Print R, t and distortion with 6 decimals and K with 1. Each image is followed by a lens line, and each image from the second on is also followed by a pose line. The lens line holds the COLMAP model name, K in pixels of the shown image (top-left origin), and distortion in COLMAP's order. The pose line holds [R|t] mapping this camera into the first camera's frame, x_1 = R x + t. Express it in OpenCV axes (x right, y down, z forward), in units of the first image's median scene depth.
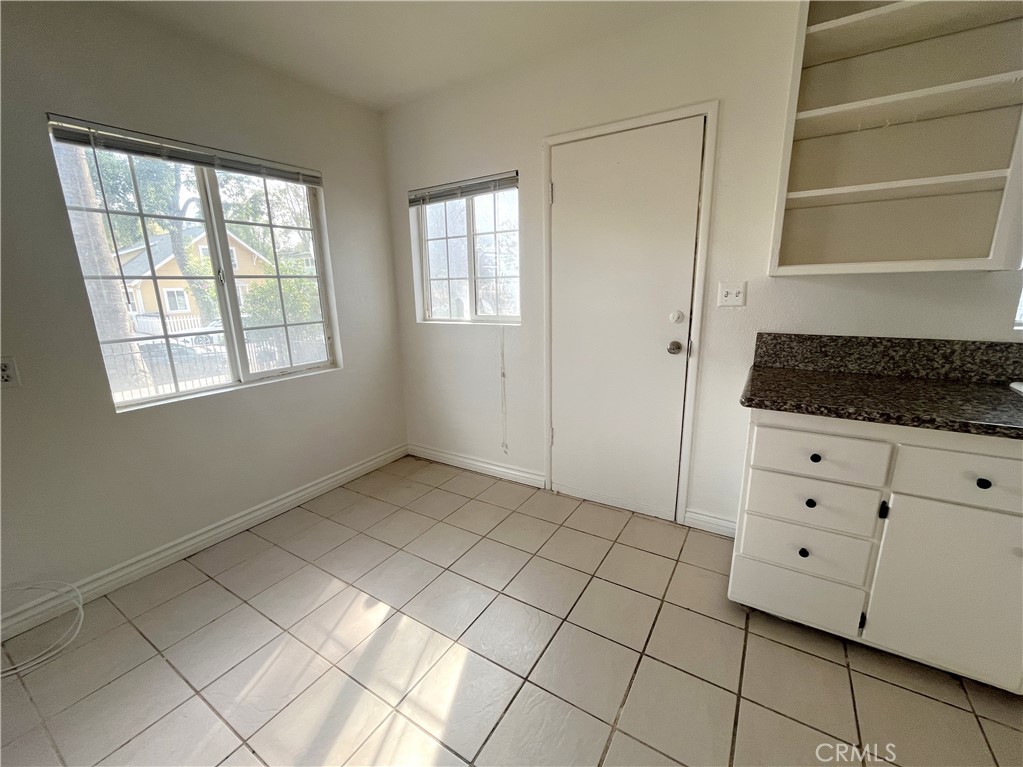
lens RADIAL K [[438.6, 0, 511.5], [0, 438.6, 383.5], [0, 0, 1]] dist [-0.000777, -0.000919]
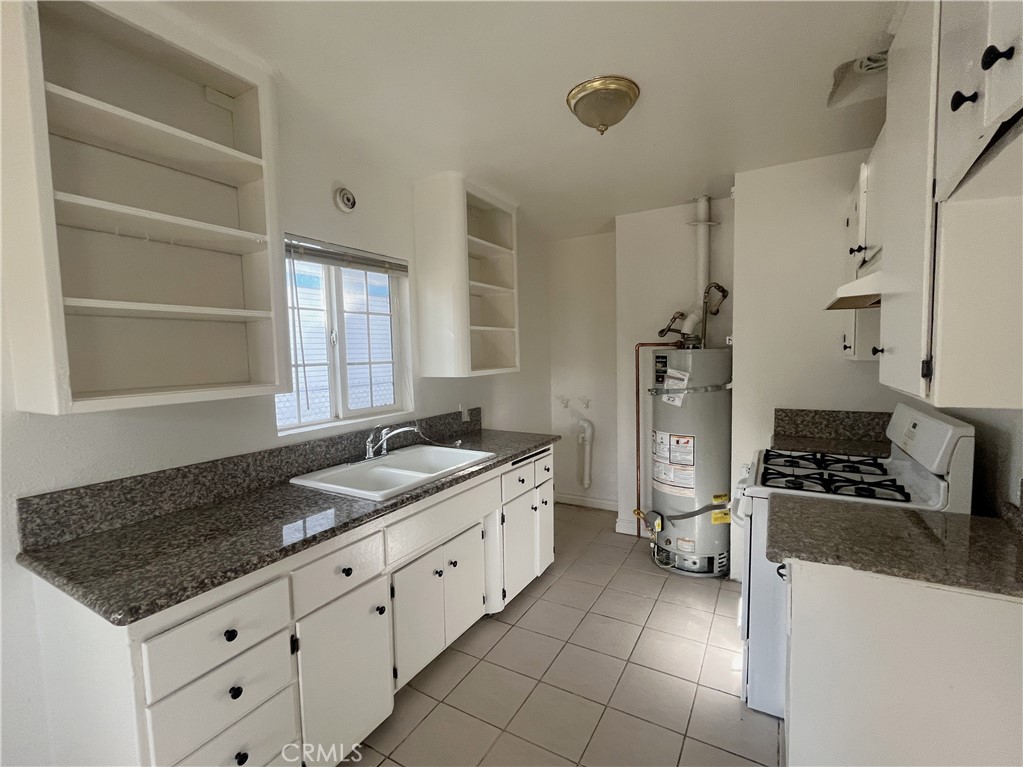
lens RADIAL K [[462.5, 0, 511.5], [0, 462.5, 383.5], [0, 0, 1]] dist [-0.002095, -0.000458]
pose [[-0.033399, -0.046332, 0.998368, -0.123034], [0.237134, 0.970033, 0.052950, -0.171191], [-0.970903, 0.238515, -0.021411, 0.355417]]
